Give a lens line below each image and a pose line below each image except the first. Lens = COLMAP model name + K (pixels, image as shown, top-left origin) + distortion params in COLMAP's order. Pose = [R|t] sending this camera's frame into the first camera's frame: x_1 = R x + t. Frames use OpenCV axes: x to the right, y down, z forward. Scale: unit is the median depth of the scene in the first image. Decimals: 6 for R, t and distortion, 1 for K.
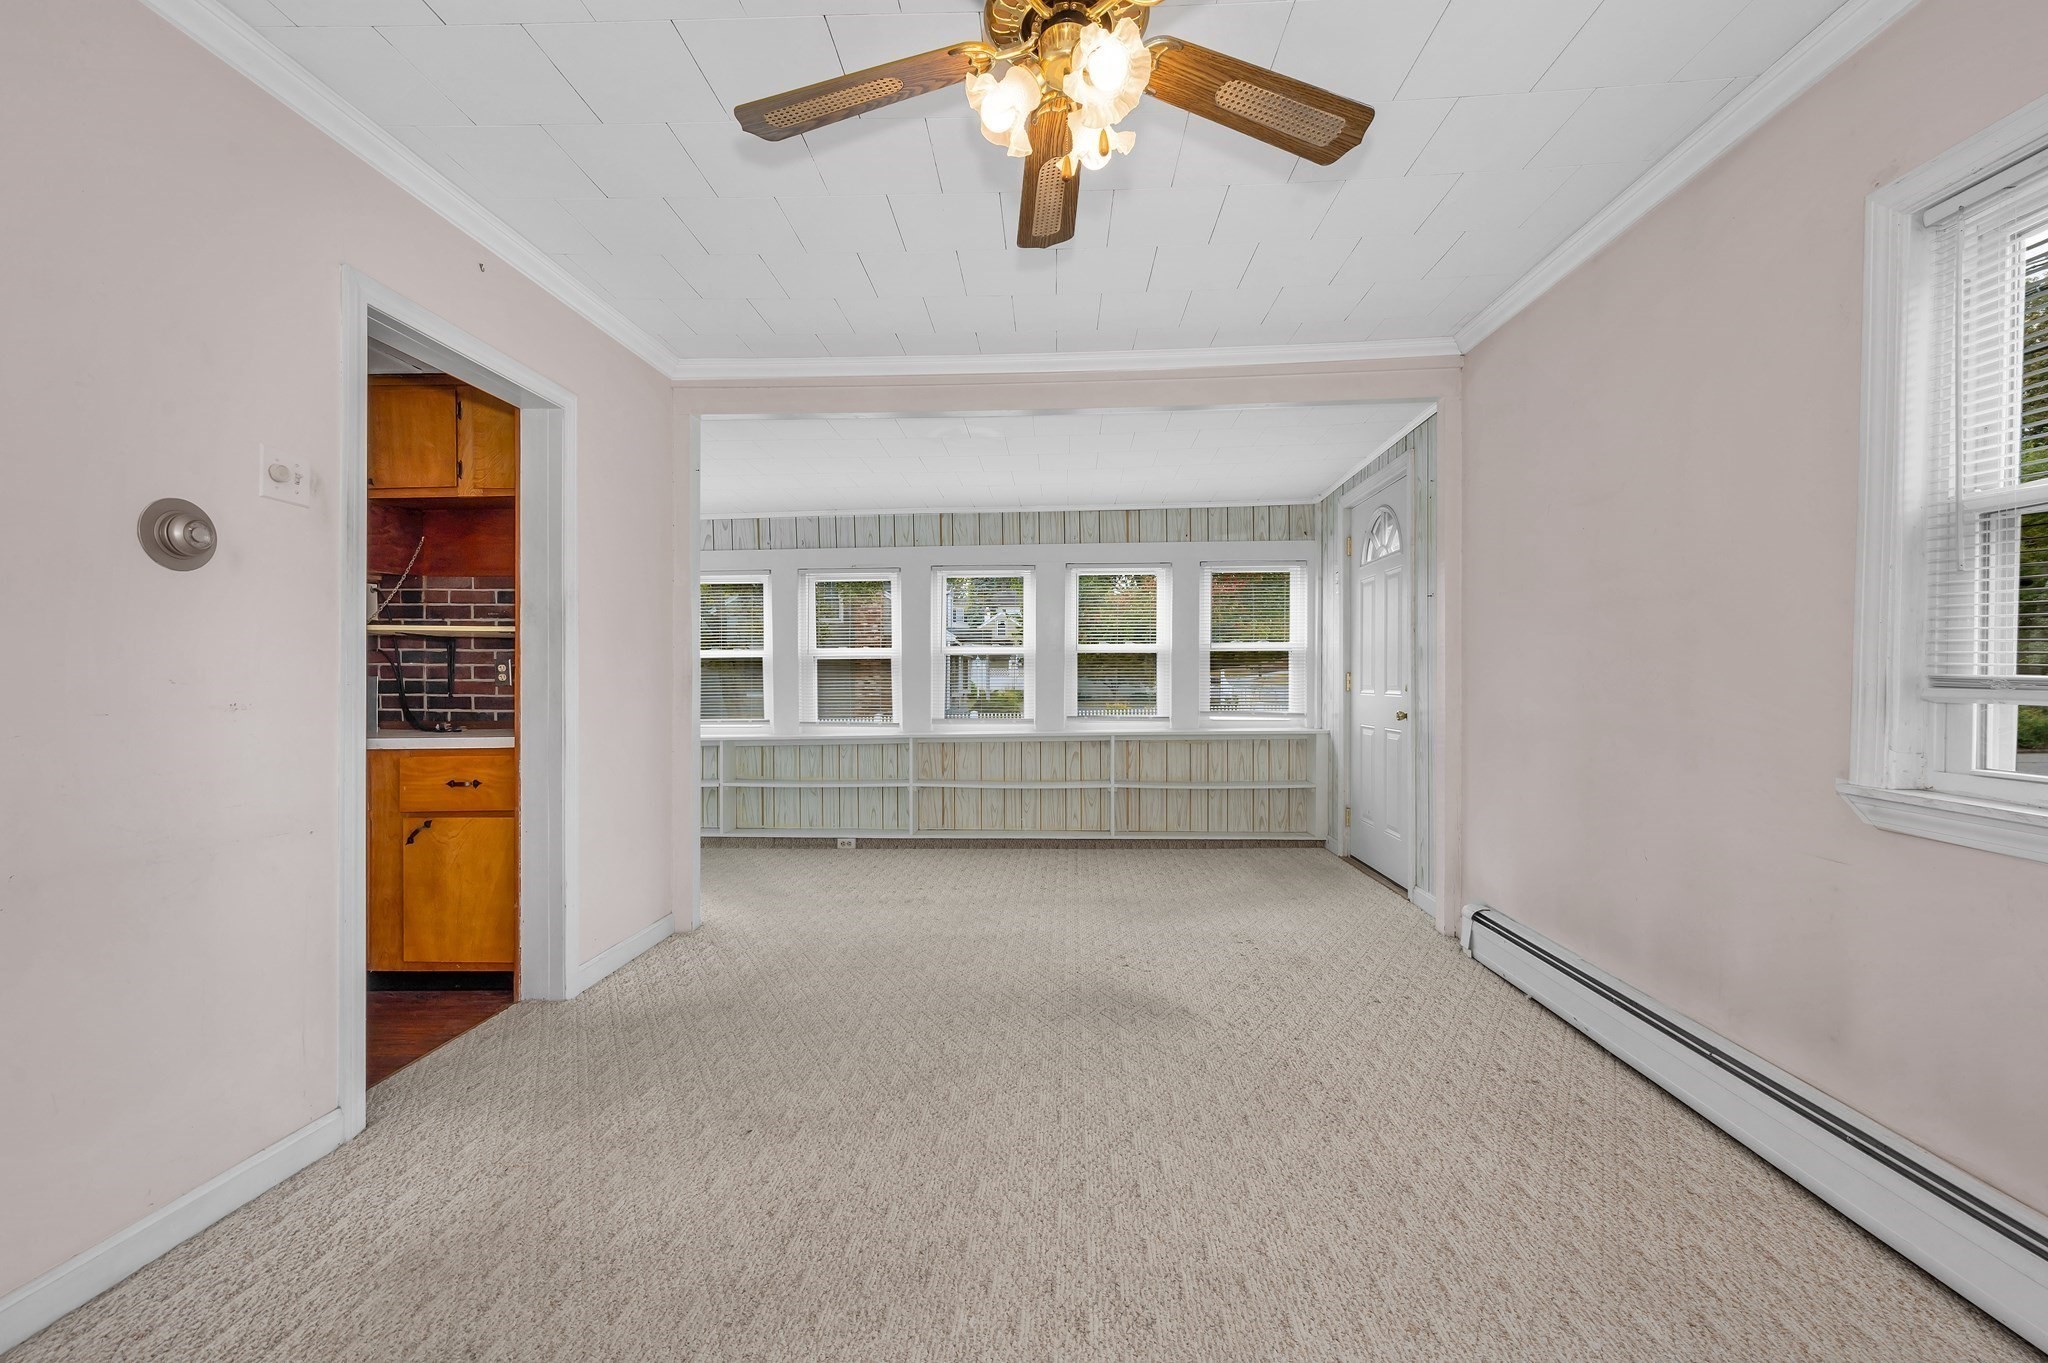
lens RADIAL K [[848.3, 0, 1020.4], [0, 848.3, 686.9], [0, 0, 1]] dist [0.001181, -0.000036]
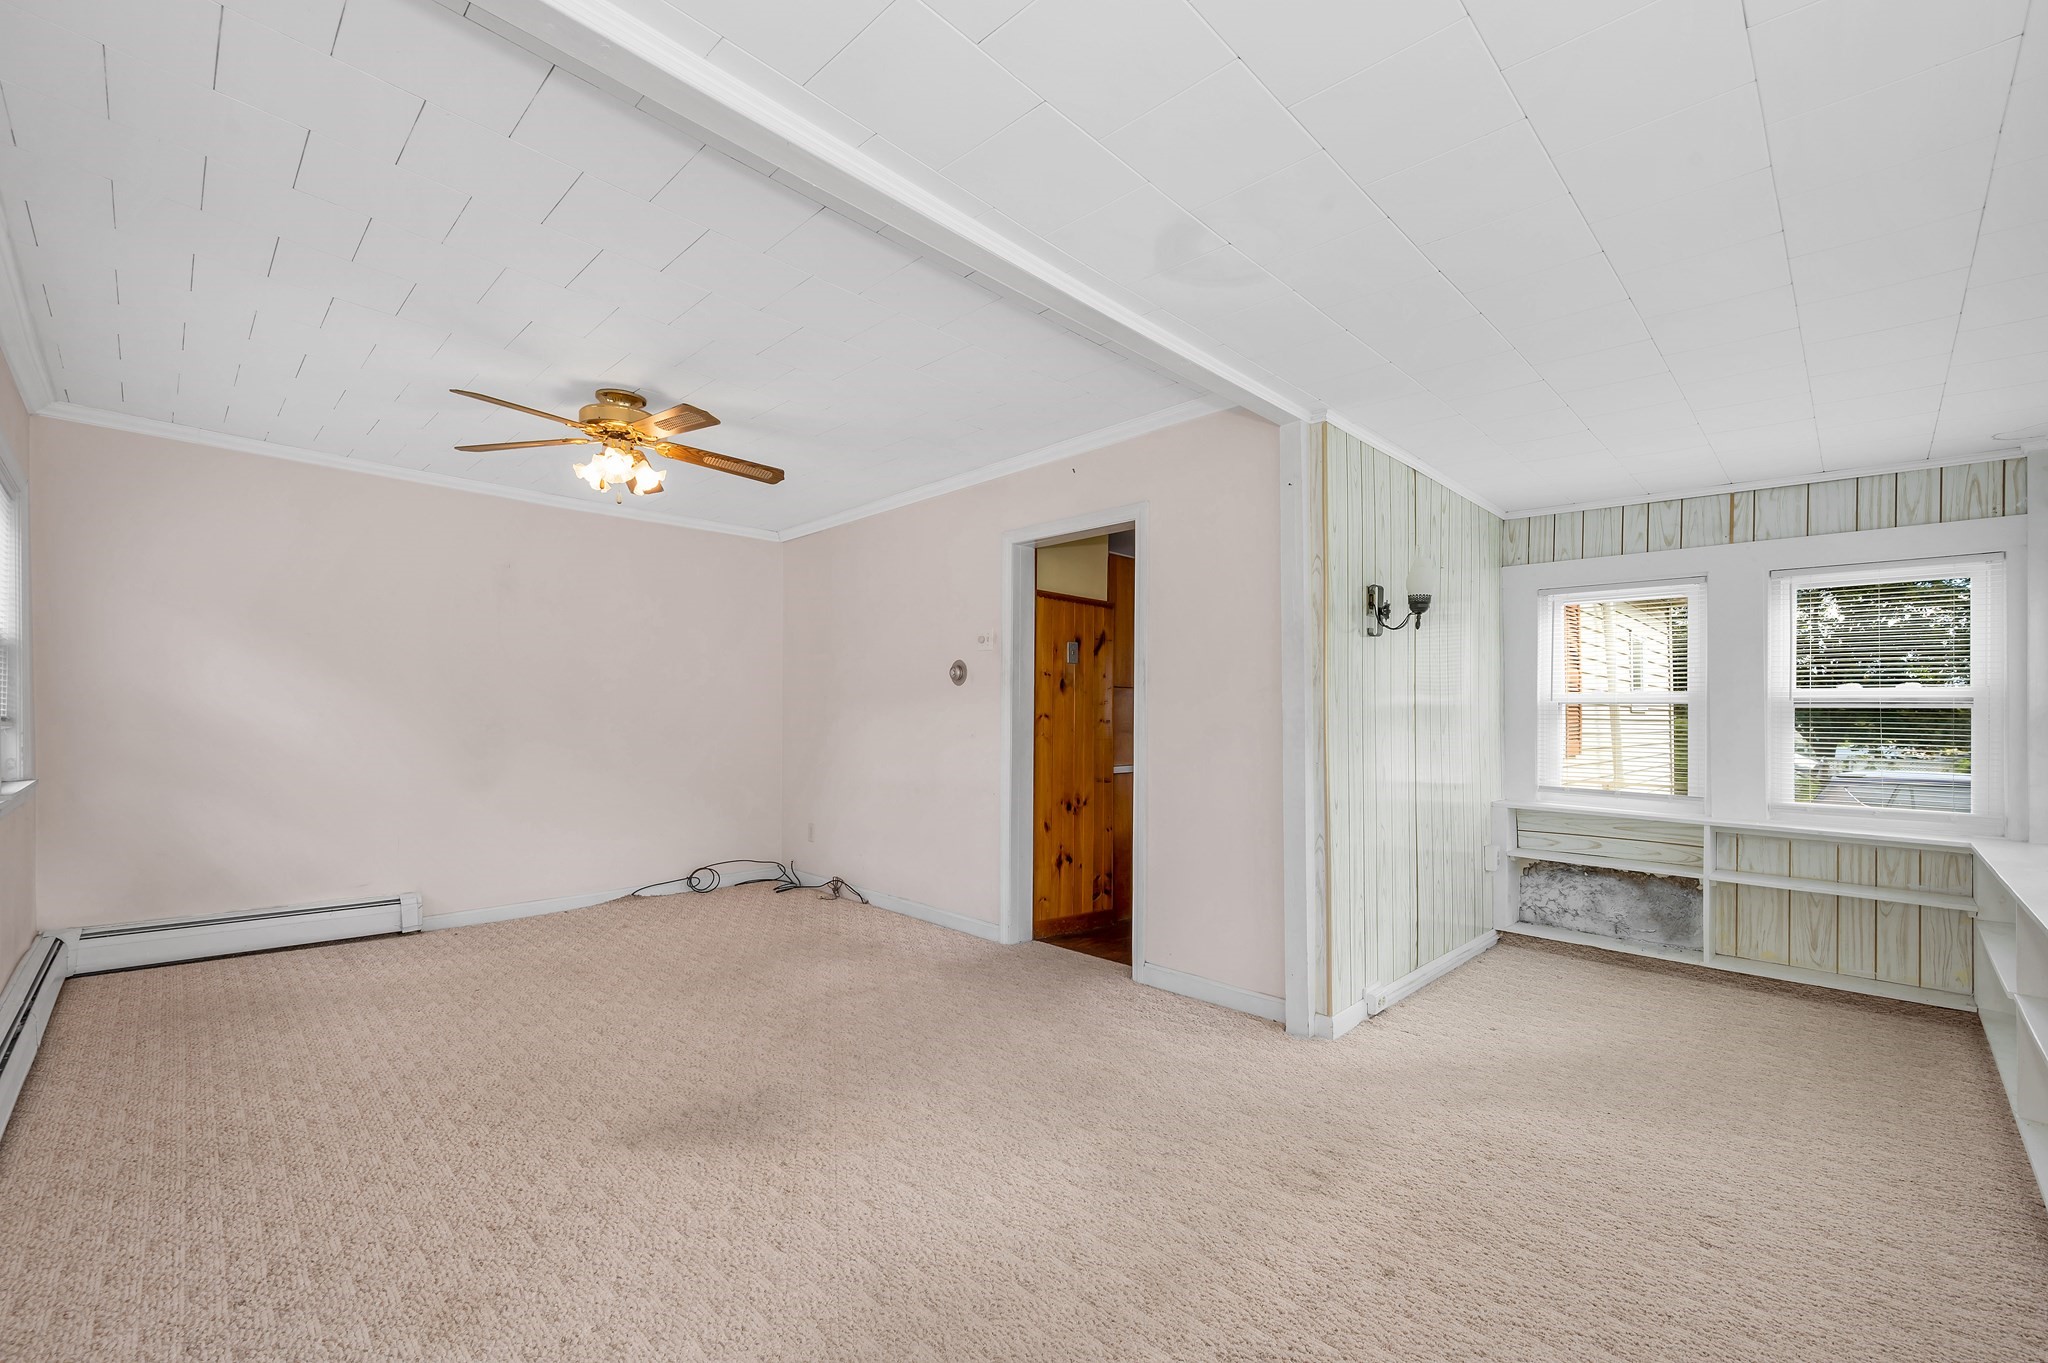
lens RADIAL K [[846.4, 0, 1036.9], [0, 846.4, 697.6], [0, 0, 1]] dist [0.000221, -0.000414]
pose [[-0.660643, -0.020279, -0.750426, 0.618820], [-0.014945, 0.999792, -0.013861, -0.041702], [0.750551, 0.002058, -0.660809, 2.043759]]
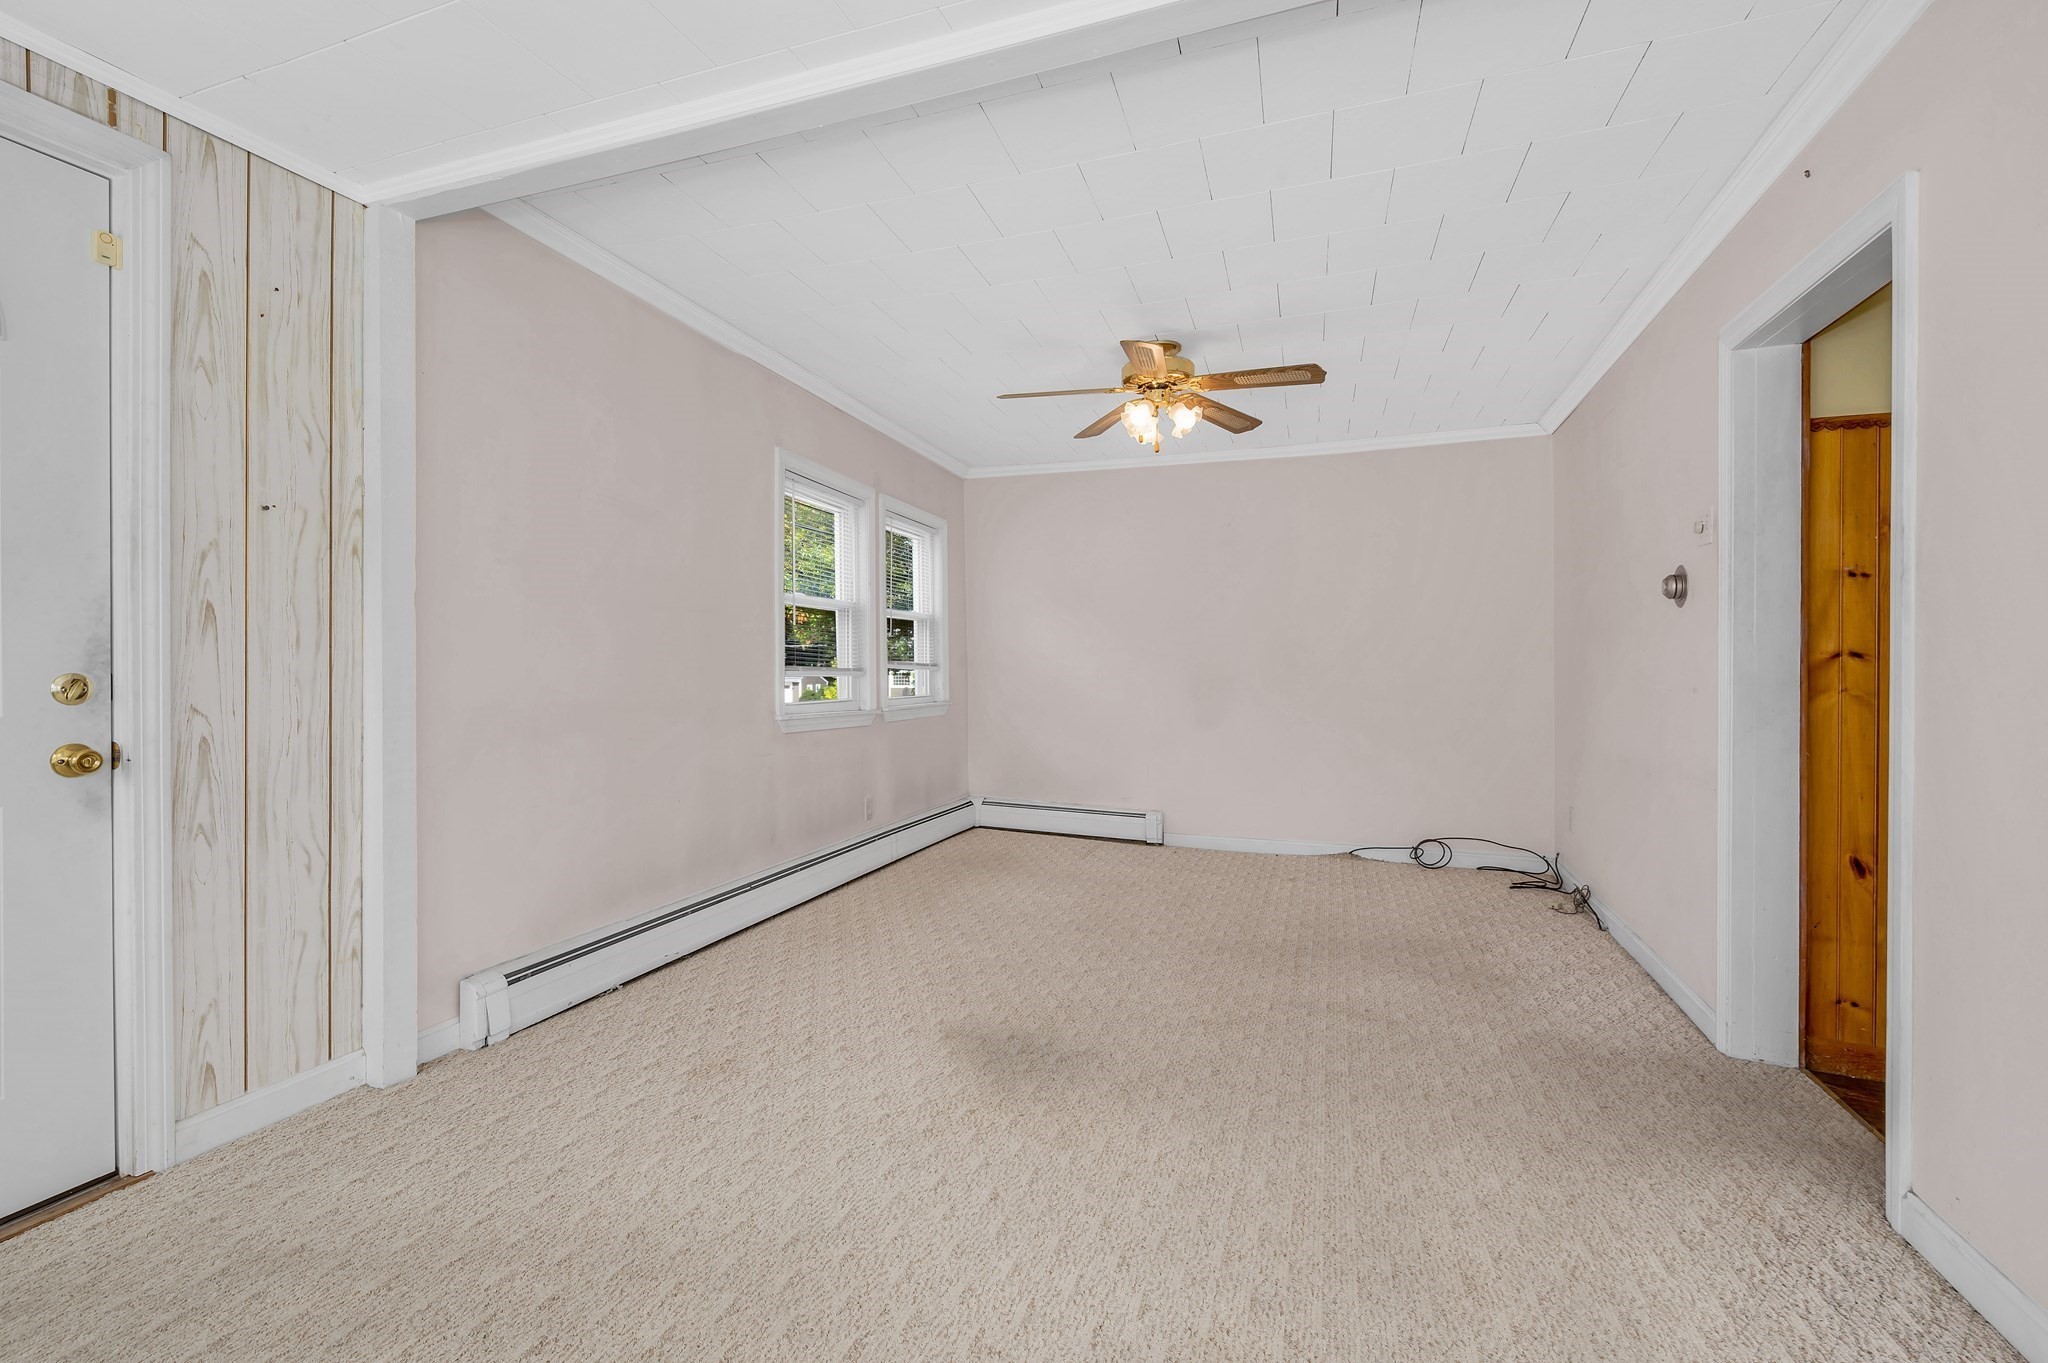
lens RADIAL K [[868.5, 0, 976.4], [0, 868.5, 660.0], [0, 0, 1]] dist [-0.000962, -0.000532]
pose [[-0.947745, -0.001293, 0.319026, -0.146787], [0.000659, 0.999982, 0.006011, -0.028312], [-0.319028, 0.005907, -0.947727, 2.094412]]
